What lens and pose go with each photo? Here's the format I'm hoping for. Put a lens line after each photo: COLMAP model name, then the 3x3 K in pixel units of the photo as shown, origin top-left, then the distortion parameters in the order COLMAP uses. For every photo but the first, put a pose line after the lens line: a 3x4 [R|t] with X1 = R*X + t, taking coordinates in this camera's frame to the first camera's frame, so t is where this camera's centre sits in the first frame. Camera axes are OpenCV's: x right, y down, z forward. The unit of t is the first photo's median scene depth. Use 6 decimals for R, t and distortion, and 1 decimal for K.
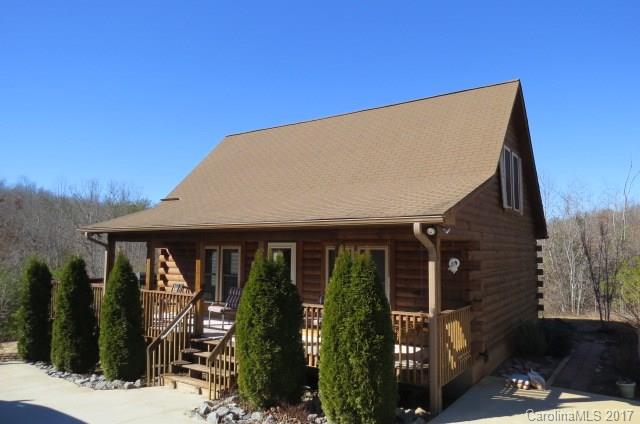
lens RADIAL K [[452.3, 0, 317.6], [0, 452.3, 210.6], [0, 0, 1]] dist [-0.042832, 0.017179]
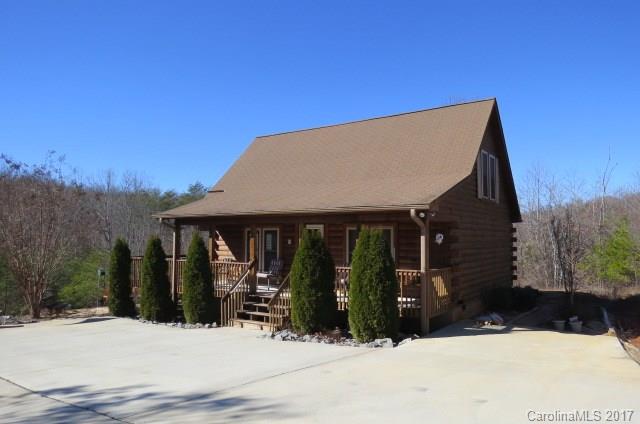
lens RADIAL K [[452.3, 0, 321.9], [0, 452.3, 215.6], [0, 0, 1]] dist [-0.042832, 0.017179]
pose [[0.999984, -0.003533, 0.004332, -0.068618], [0.003364, 0.999251, 0.038554, -0.008340], [-0.004465, -0.038539, 0.999247, -0.384096]]
